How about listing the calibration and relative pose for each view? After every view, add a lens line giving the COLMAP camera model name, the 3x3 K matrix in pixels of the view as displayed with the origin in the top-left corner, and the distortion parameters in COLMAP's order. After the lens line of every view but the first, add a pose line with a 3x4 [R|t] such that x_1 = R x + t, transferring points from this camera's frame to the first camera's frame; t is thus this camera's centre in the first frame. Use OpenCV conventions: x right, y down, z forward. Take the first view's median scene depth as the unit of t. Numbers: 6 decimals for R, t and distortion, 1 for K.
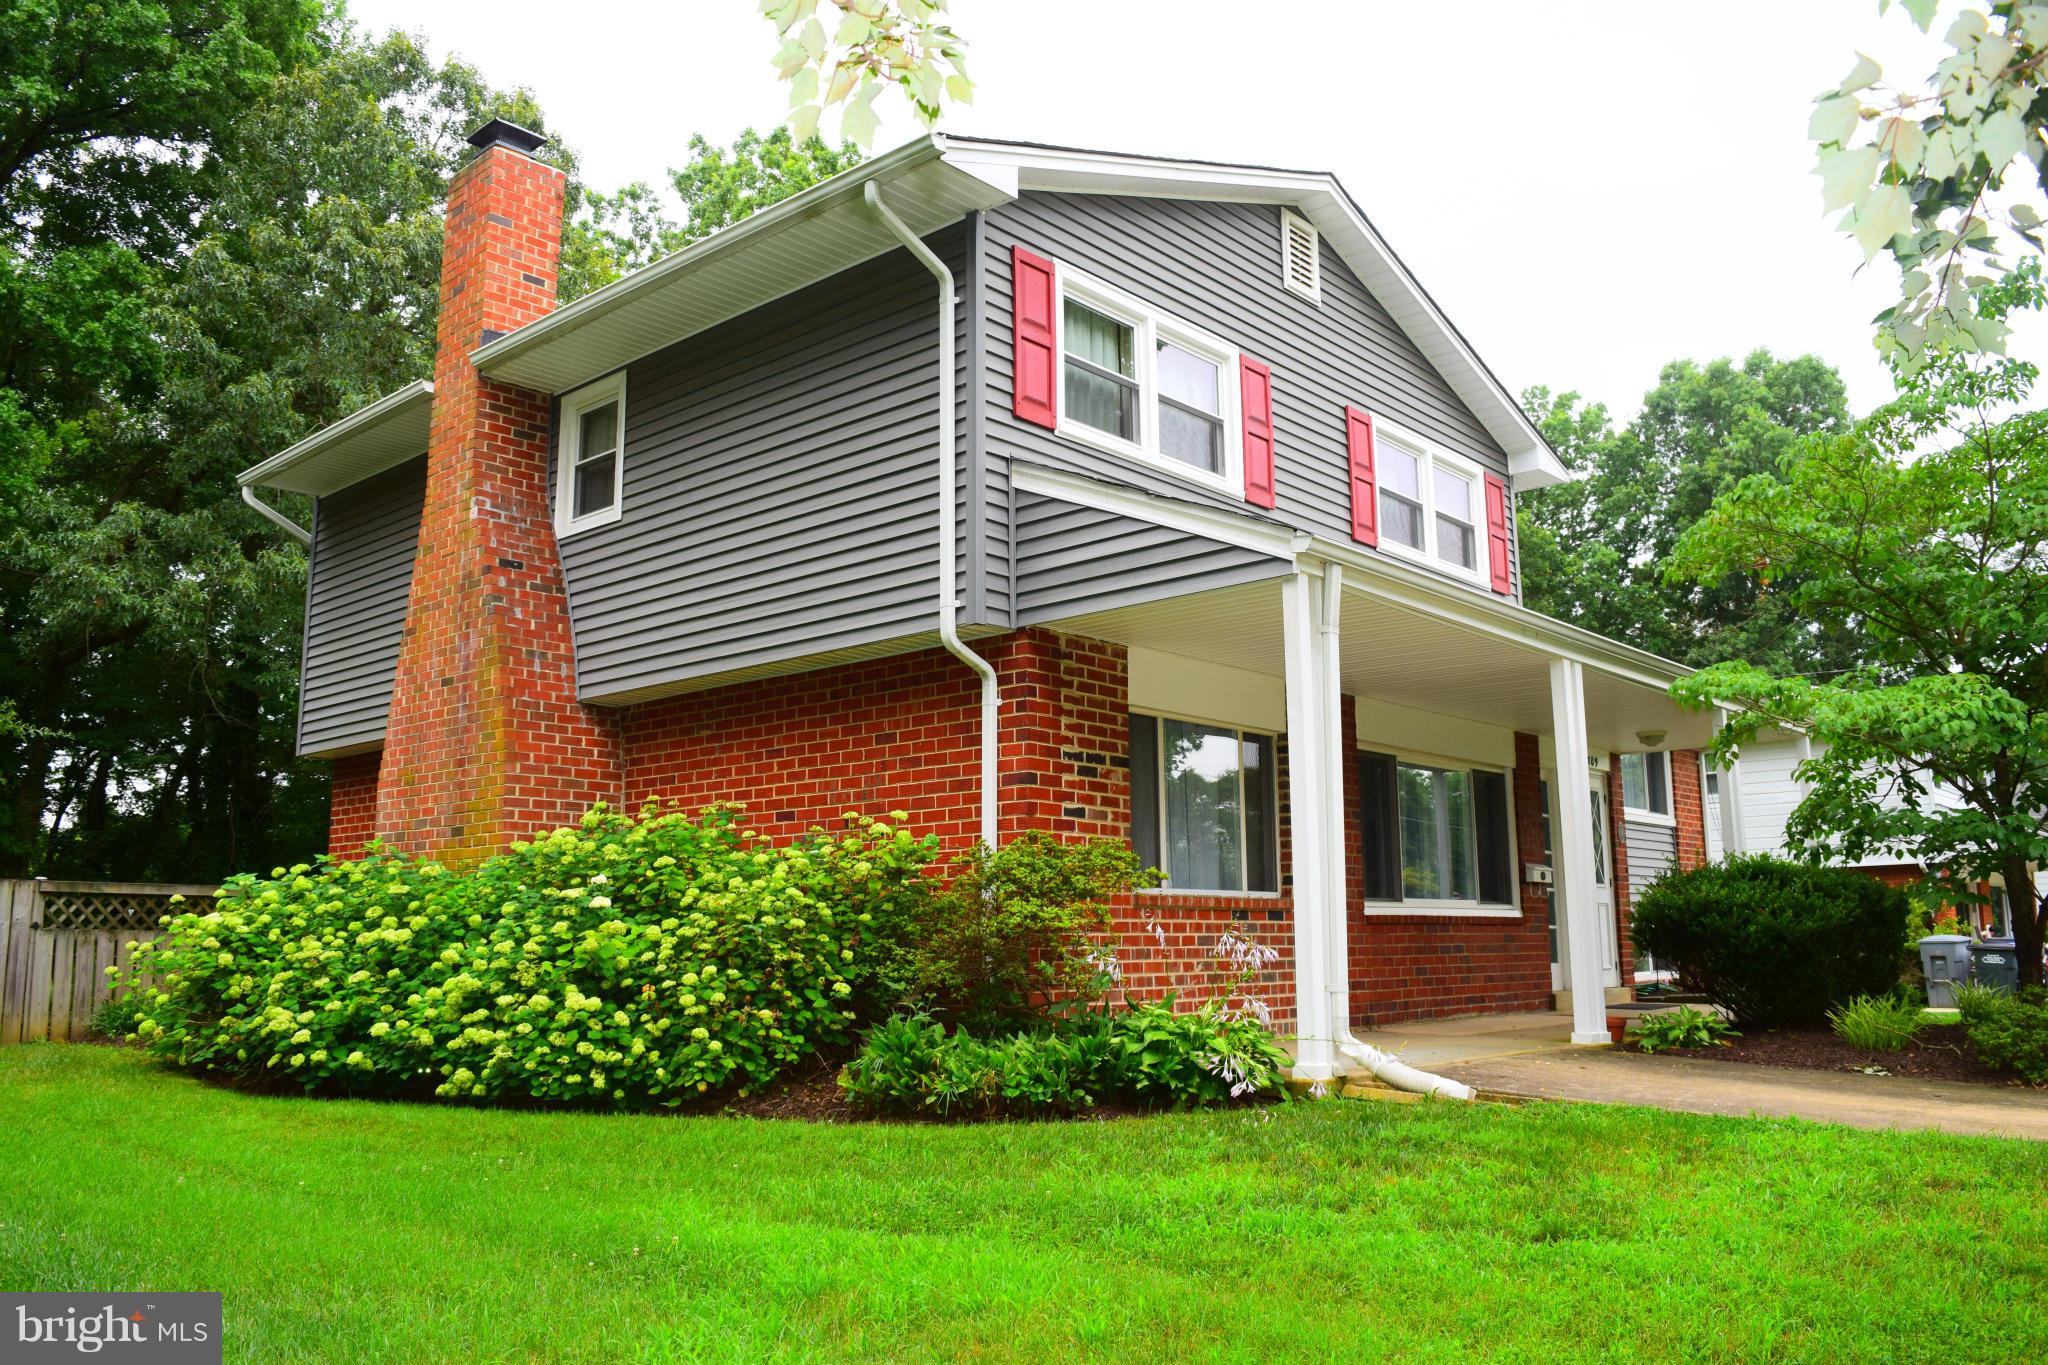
lens RADIAL K [[1615.7, 0, 1016.9], [0, 1615.7, 669.8], [0, 0, 1]] dist [-0.095447, 0.022499]
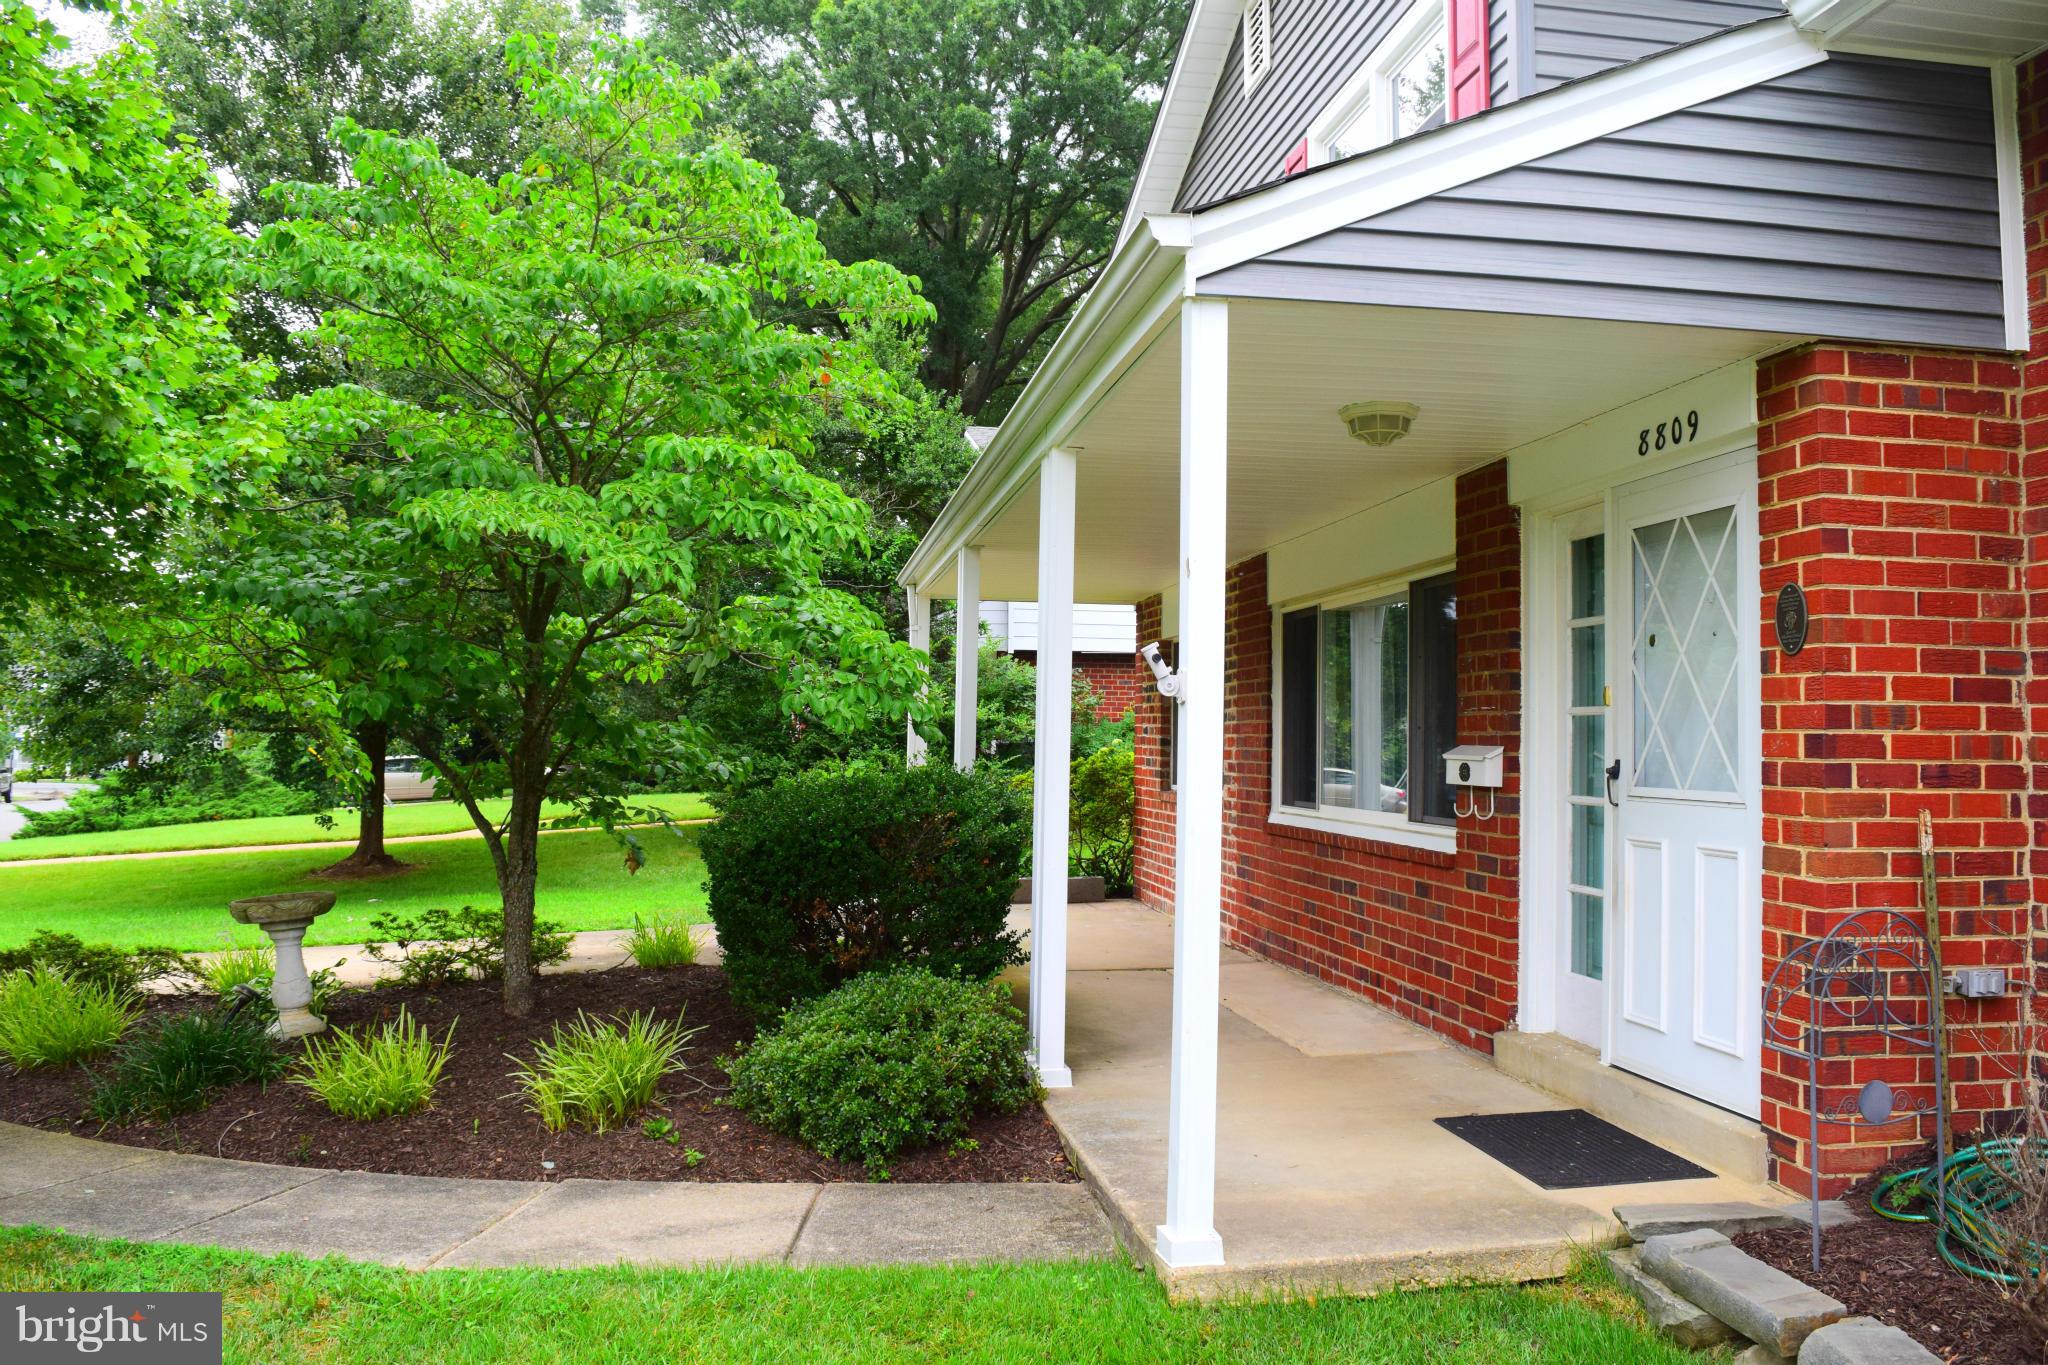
lens RADIAL K [[1615.7, 0, 1016.9], [0, 1615.7, 669.8], [0, 0, 1]] dist [-0.095447, 0.022499]
pose [[-0.647826, -0.036116, -0.760932, 1.057092], [0.121945, 0.981078, -0.150383, 0.210606], [0.751965, -0.190214, -0.631164, 1.642185]]
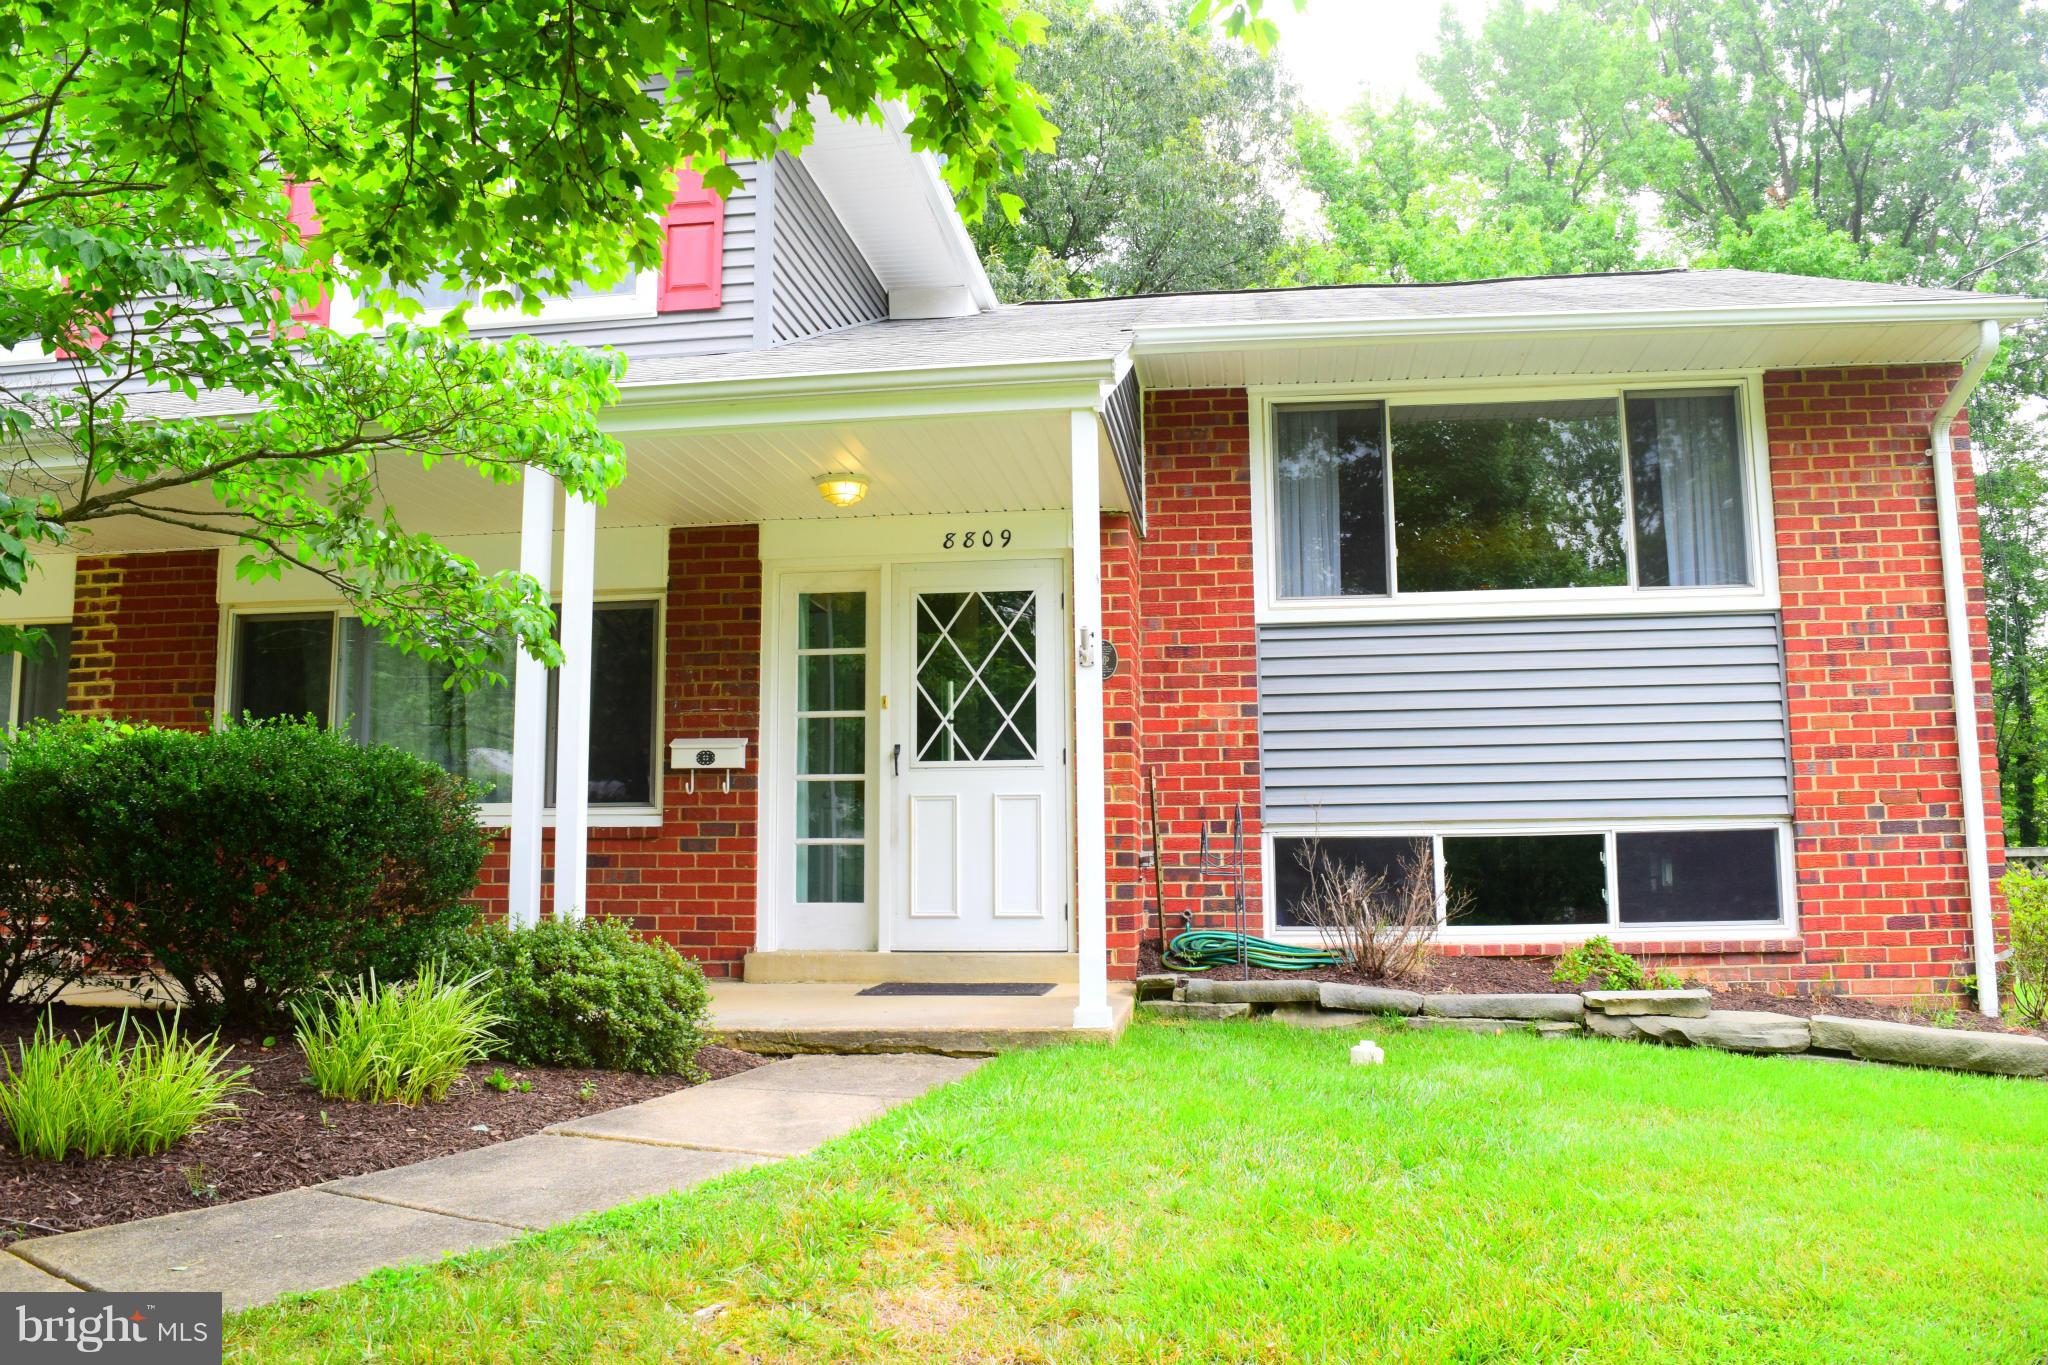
lens RADIAL K [[1615.7, 0, 1016.9], [0, 1615.7, 669.8], [0, 0, 1]] dist [-0.095447, 0.022499]
pose [[0.558033, -0.104246, -0.823245, 1.227857], [0.147493, 0.988741, -0.025225, 0.175855], [0.816606, -0.107347, 0.567126, 1.027841]]
